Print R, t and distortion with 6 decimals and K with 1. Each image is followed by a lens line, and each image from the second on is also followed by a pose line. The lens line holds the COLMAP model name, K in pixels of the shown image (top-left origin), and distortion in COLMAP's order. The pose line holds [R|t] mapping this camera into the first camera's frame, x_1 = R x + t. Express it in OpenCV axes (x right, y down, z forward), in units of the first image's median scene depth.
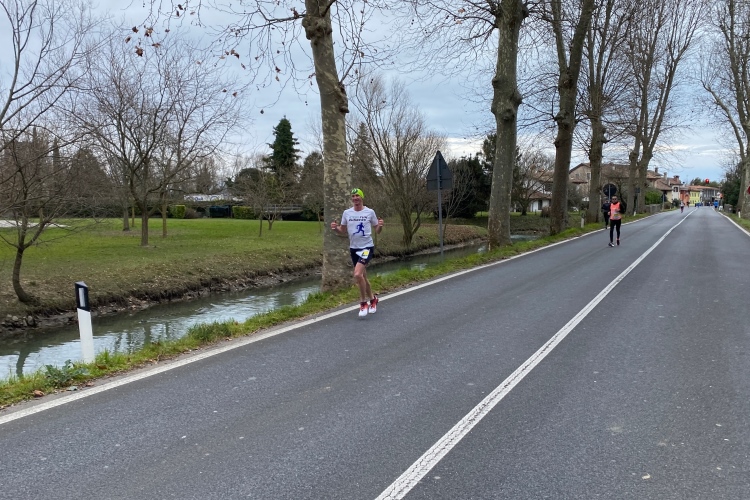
lens RADIAL K [[672.3, 0, 375.0], [0, 672.3, 250.0], [0, 0, 1]] dist [0.121616, -0.226418]
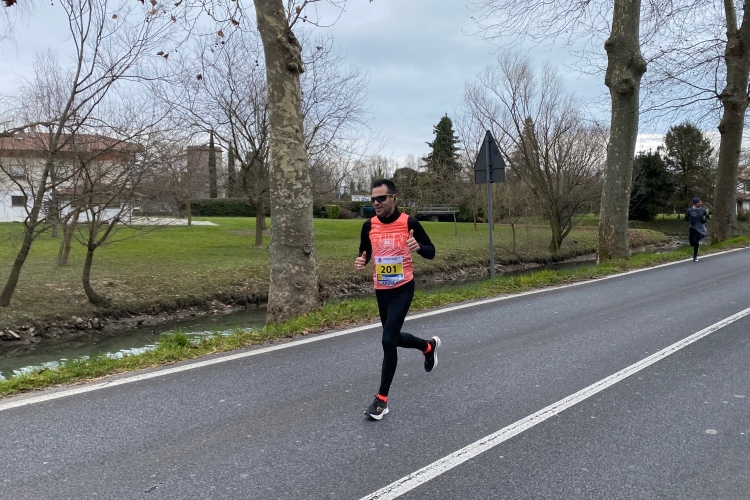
lens RADIAL K [[672.3, 0, 375.0], [0, 672.3, 250.0], [0, 0, 1]] dist [0.121616, -0.226418]
pose [[0.965209, 0.023235, -0.260445, 0.090754], [-0.023527, 0.999721, 0.001996, -0.007768], [0.260418, 0.004201, 0.965487, 0.133229]]
